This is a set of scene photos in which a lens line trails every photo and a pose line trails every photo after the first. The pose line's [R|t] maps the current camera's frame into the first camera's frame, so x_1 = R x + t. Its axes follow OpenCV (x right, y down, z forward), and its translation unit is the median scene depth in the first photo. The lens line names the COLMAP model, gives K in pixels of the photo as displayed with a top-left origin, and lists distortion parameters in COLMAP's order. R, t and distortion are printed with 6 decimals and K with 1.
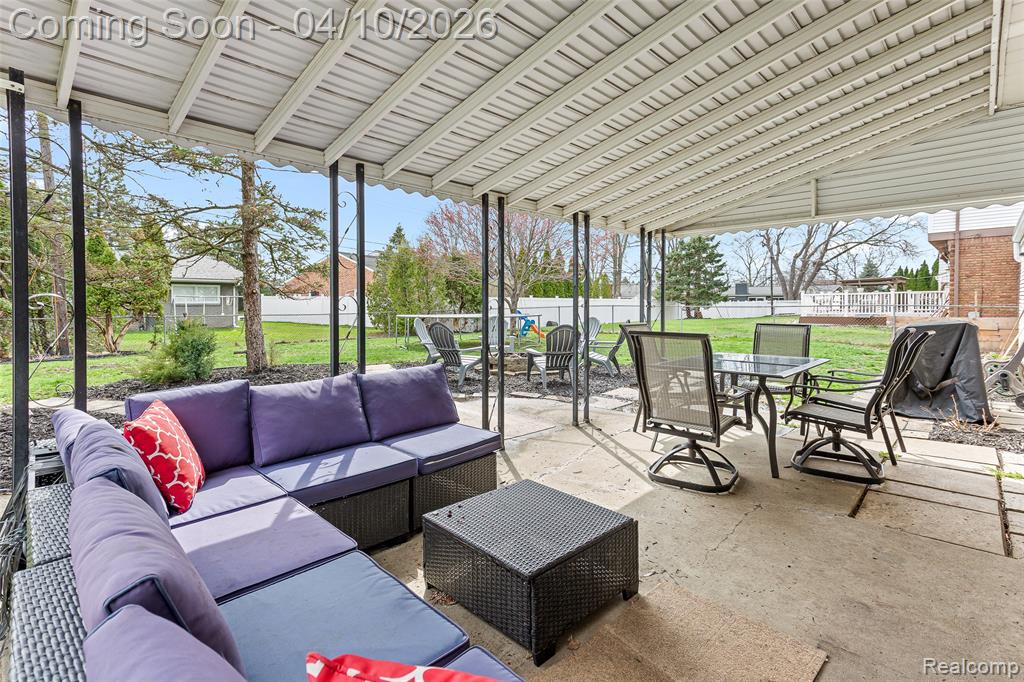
lens RADIAL K [[498.5, 0, 509.6], [0, 498.5, 312.8], [0, 0, 1]] dist [0.026473, 0.000179]
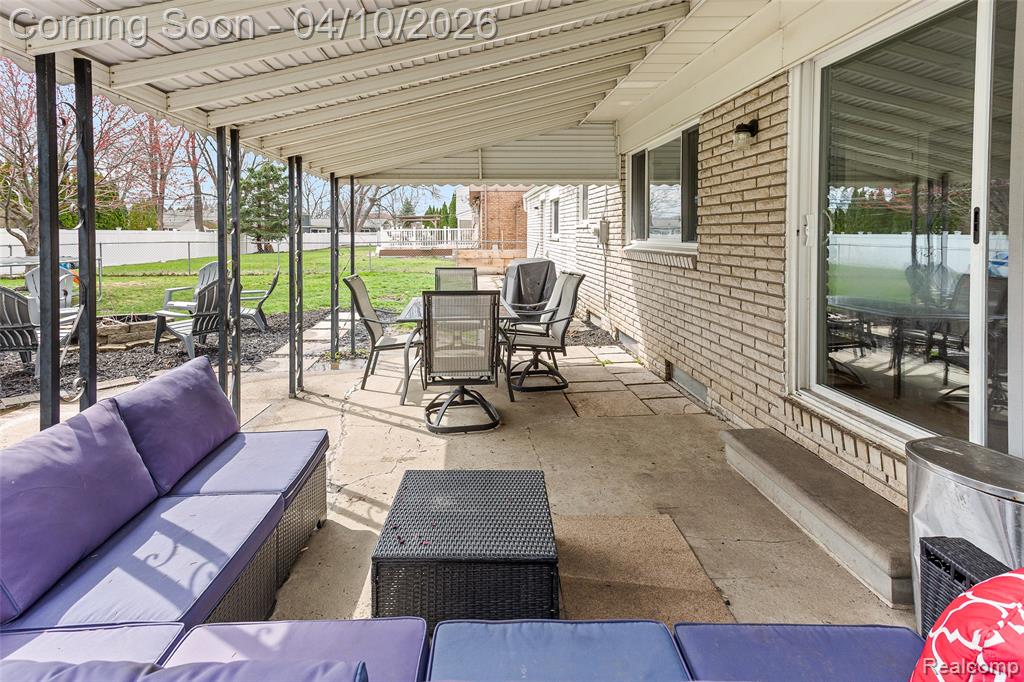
lens RADIAL K [[511.5, 0, 505.9], [0, 511.5, 239.9], [0, 0, 1]] dist [0.003797, 0.000465]
pose [[0.676590, -0.009104, 0.736304, -0.124727], [0.013589, 0.999908, -0.000124, -0.020075], [-0.736235, 0.010090, 0.676651, 0.055939]]
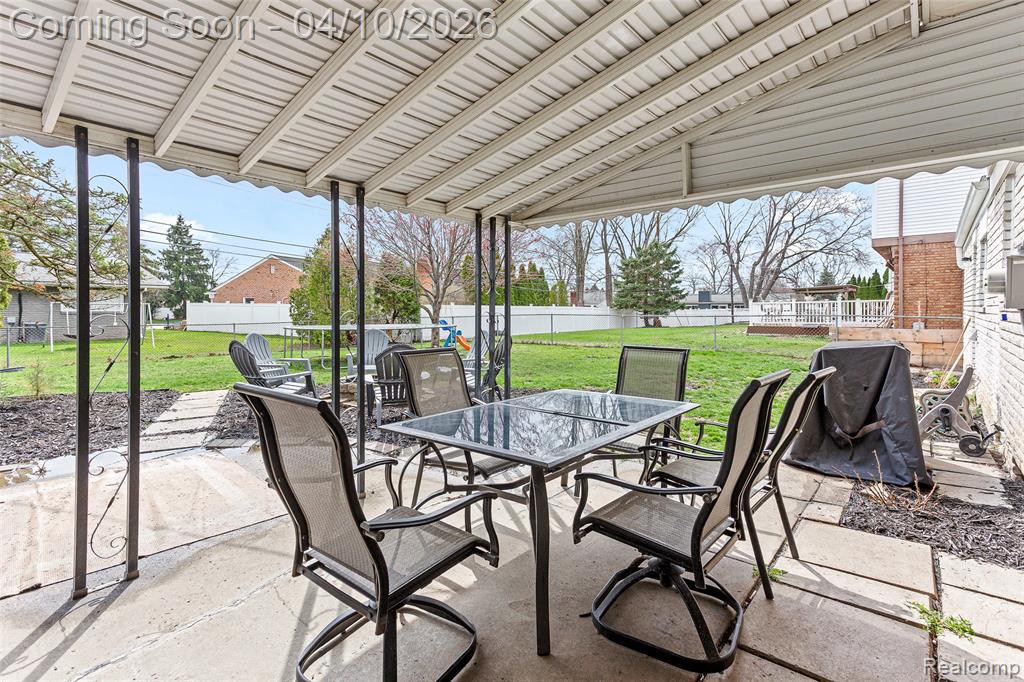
lens RADIAL K [[503.1, 0, 515.6], [0, 503.1, 308.8], [0, 0, 1]] dist [0.026516, 0.000719]
pose [[0.997912, 0.001381, 0.064576, 0.149485], [0.000036, 0.999759, -0.021943, -0.008398], [-0.064590, 0.021899, 0.997672, 0.147215]]
